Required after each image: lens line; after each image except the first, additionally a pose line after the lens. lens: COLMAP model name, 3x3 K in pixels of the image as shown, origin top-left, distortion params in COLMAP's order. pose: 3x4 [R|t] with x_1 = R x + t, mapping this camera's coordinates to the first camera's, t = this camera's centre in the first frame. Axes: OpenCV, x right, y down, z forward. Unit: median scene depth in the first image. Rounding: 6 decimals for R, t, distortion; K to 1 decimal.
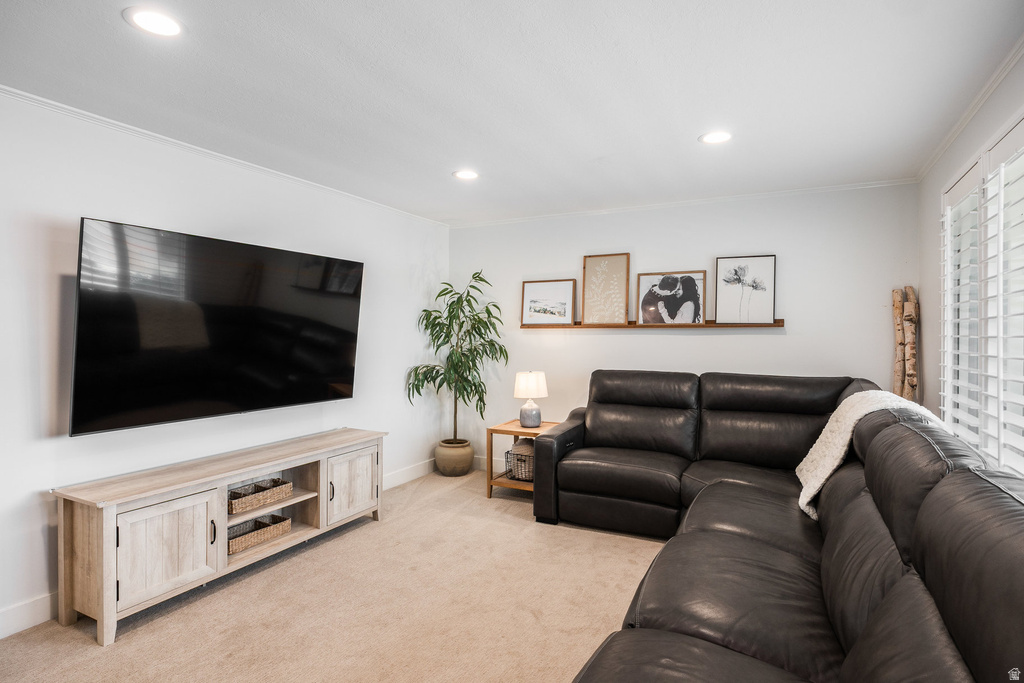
lens RADIAL K [[566.5, 0, 511.4], [0, 566.5, 339.8], [0, 0, 1]] dist [-0.003356, 0.000427]
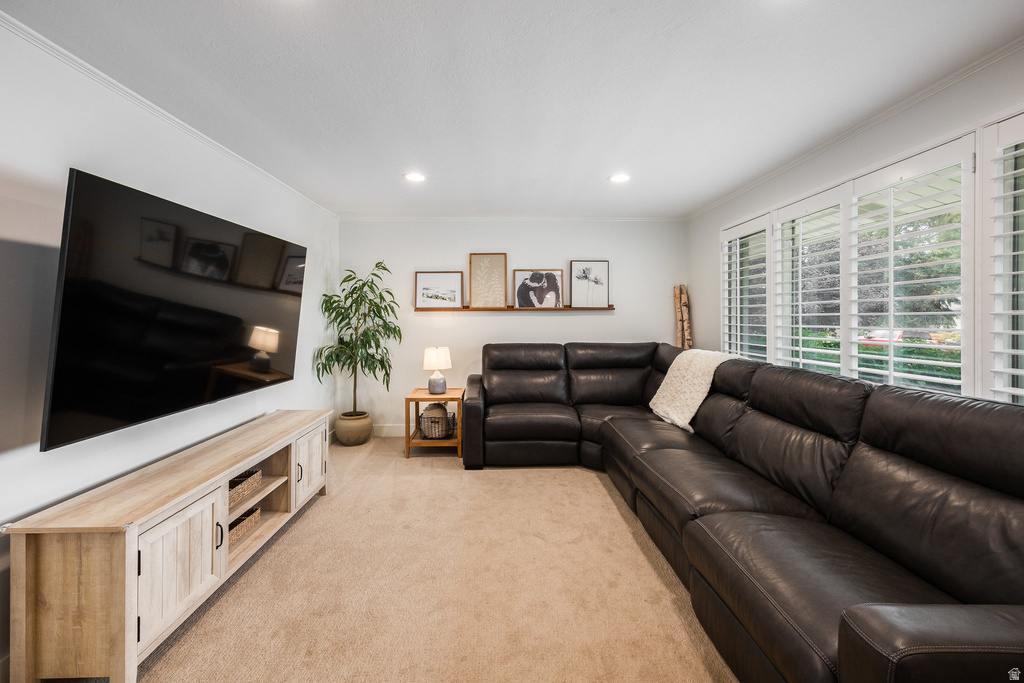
lens RADIAL K [[458.2, 0, 513.6], [0, 458.2, 317.8], [0, 0, 1]] dist [0.017705, -0.001260]
pose [[0.873829, -0.009110, 0.486147, -0.331359], [0.011793, 0.999927, -0.002458, -0.002147], [-0.486090, 0.007881, 0.873873, 0.080708]]
